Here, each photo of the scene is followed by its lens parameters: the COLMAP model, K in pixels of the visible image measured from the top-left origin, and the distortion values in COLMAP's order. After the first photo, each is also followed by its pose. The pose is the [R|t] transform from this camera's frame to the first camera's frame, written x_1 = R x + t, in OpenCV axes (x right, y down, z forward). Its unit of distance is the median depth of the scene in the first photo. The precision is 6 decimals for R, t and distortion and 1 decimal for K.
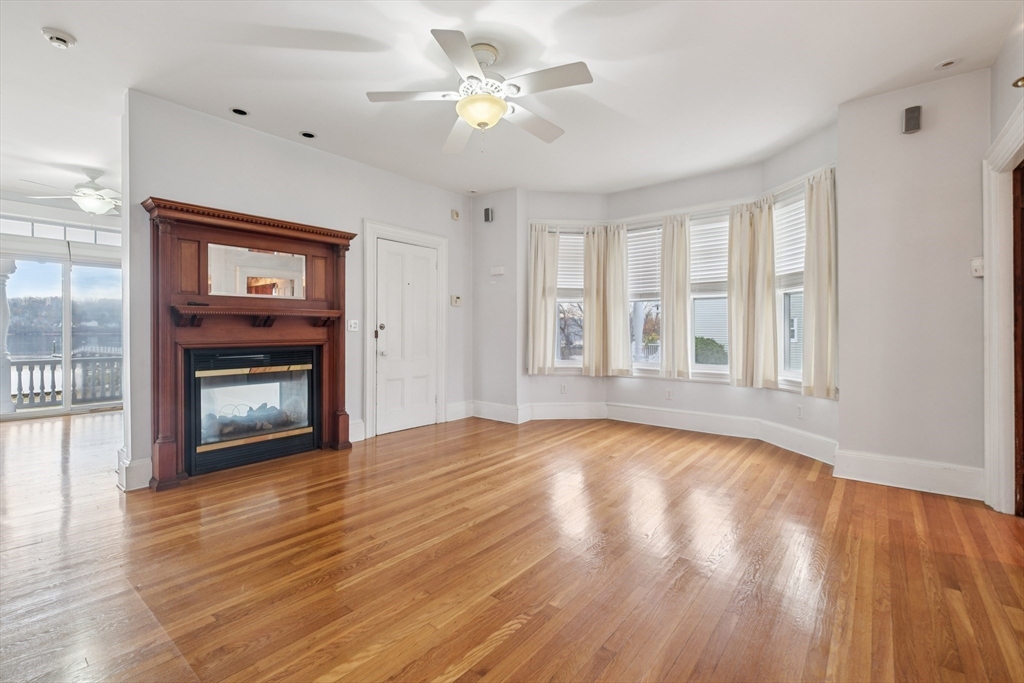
lens RADIAL K [[450.9, 0, 516.6], [0, 450.9, 334.1], [0, 0, 1]] dist [-0.007004, -0.000695]
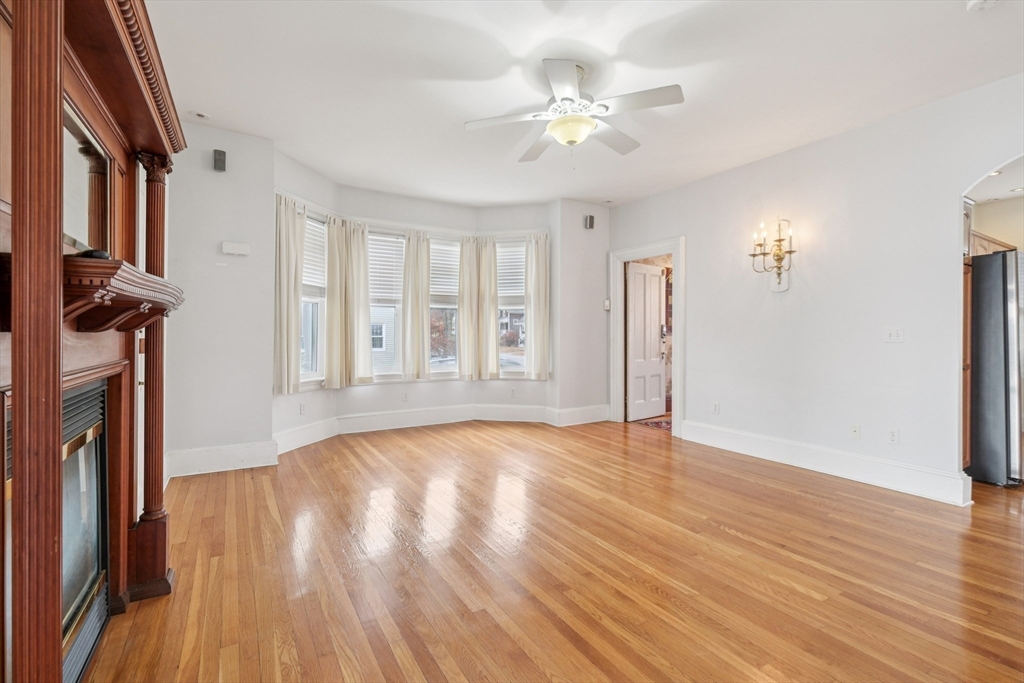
lens RADIAL K [[450.9, 0, 516.5], [0, 450.9, 337.4], [0, 0, 1]] dist [-0.007004, -0.000695]
pose [[0.332626, -0.004874, 0.943046, -0.635057], [0.003403, 0.999986, 0.003968, -0.009346], [-0.943053, 0.001889, 0.332638, 0.441318]]
